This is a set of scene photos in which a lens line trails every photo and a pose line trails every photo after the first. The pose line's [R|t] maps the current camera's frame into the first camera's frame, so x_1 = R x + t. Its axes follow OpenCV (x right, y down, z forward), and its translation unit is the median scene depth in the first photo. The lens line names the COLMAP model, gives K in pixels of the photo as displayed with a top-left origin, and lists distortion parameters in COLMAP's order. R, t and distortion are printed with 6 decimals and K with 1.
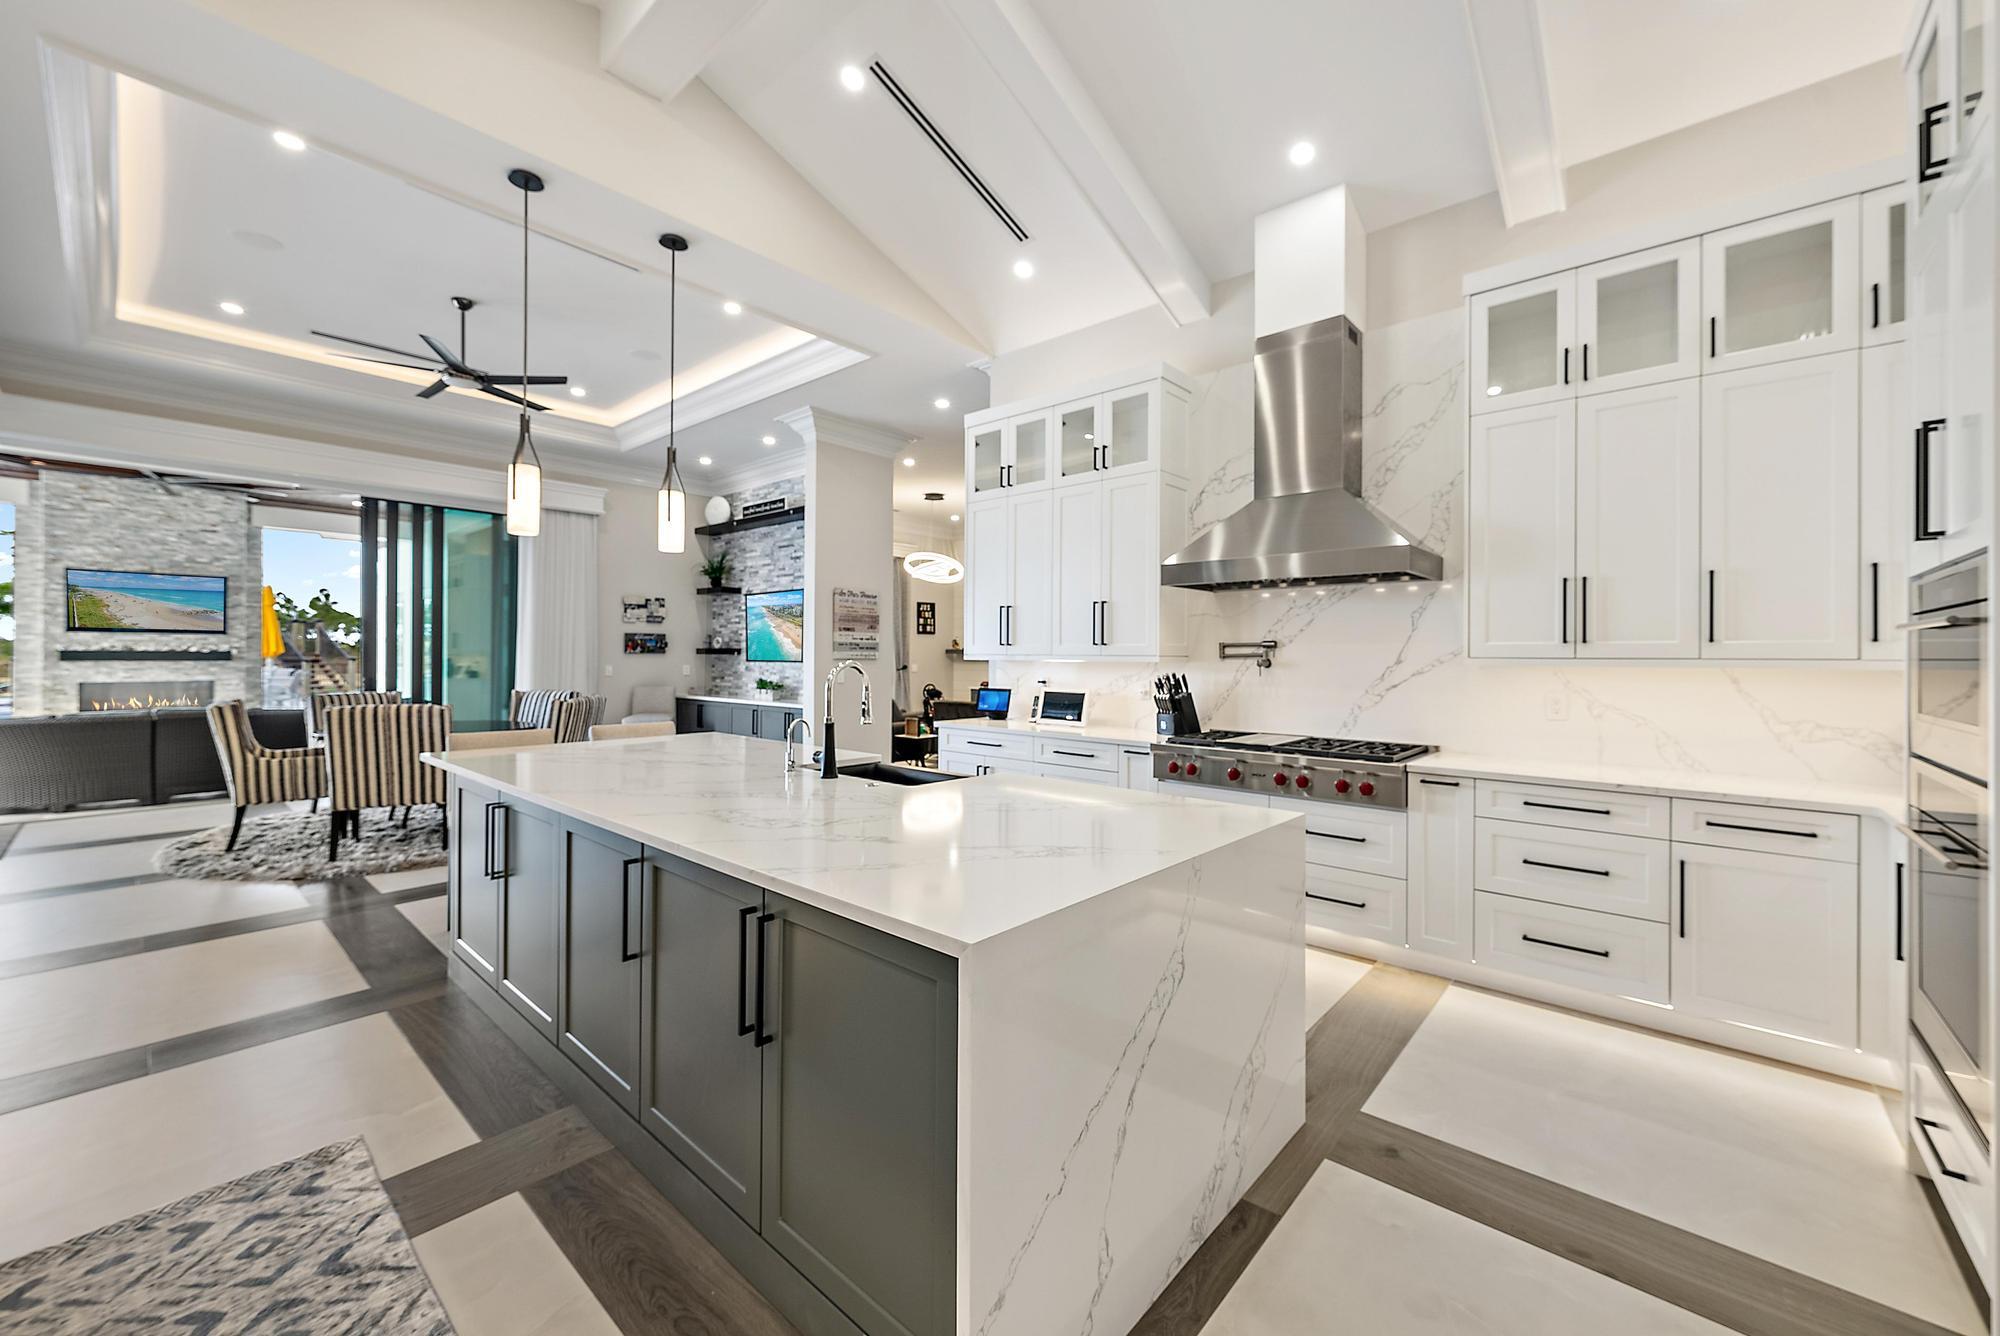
lens RADIAL K [[800.5, 0, 1013.9], [0, 800.5, 670.1], [0, 0, 1]] dist [-0.000787, 0.000256]
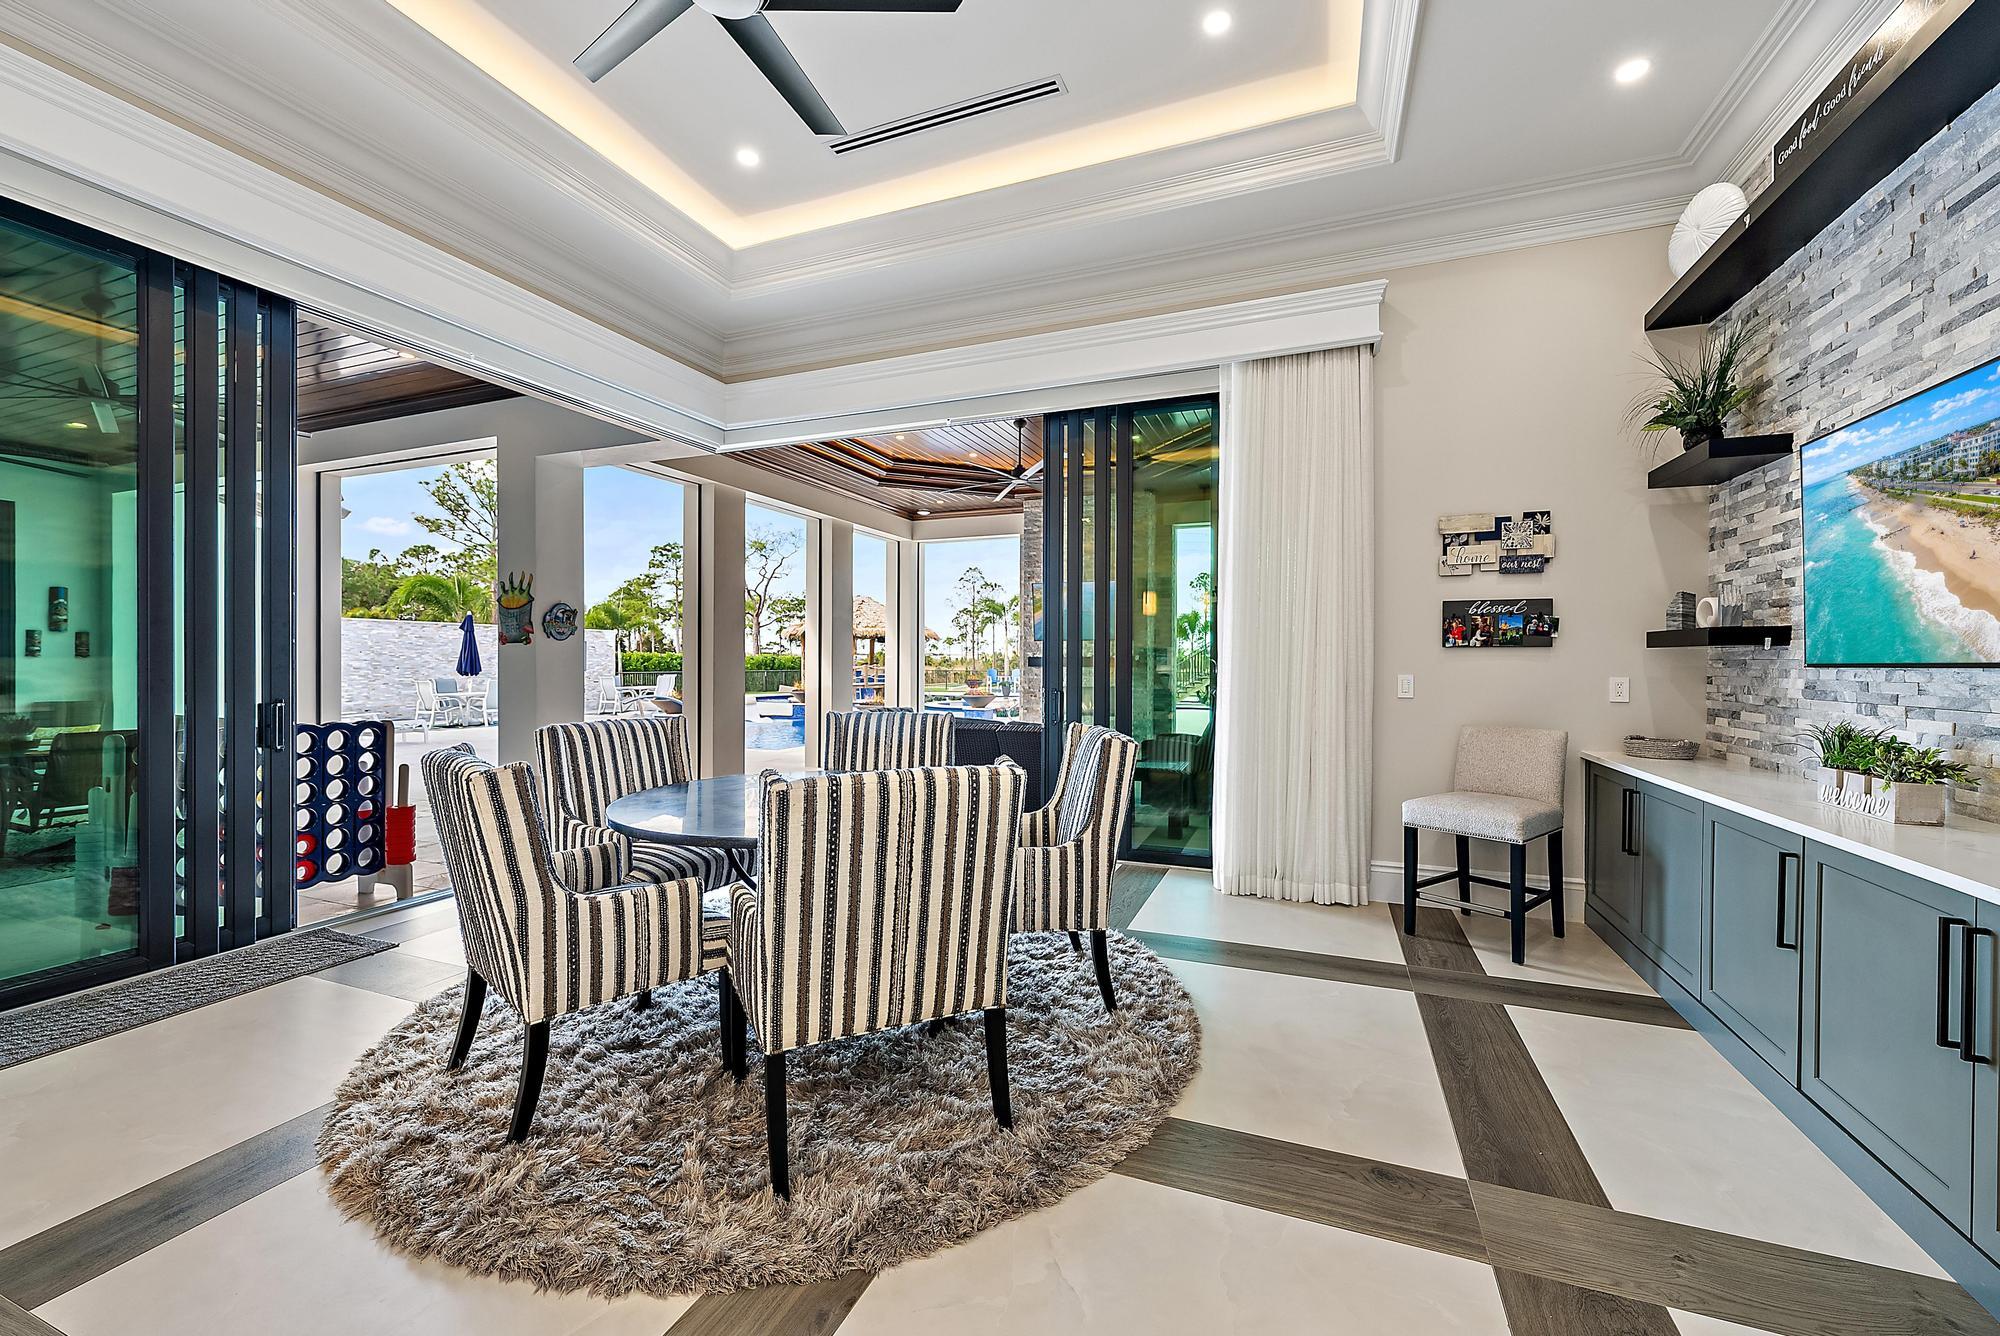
lens RADIAL K [[800.5, 0, 992.6], [0, 800.5, 673.2], [0, 0, 1]] dist [-0.000787, 0.000256]
pose [[0.330142, 0.007001, -0.943905, -0.148748], [-0.015941, 0.999871, 0.001841, -0.003808], [0.943797, 0.014439, 0.330211, 0.603796]]
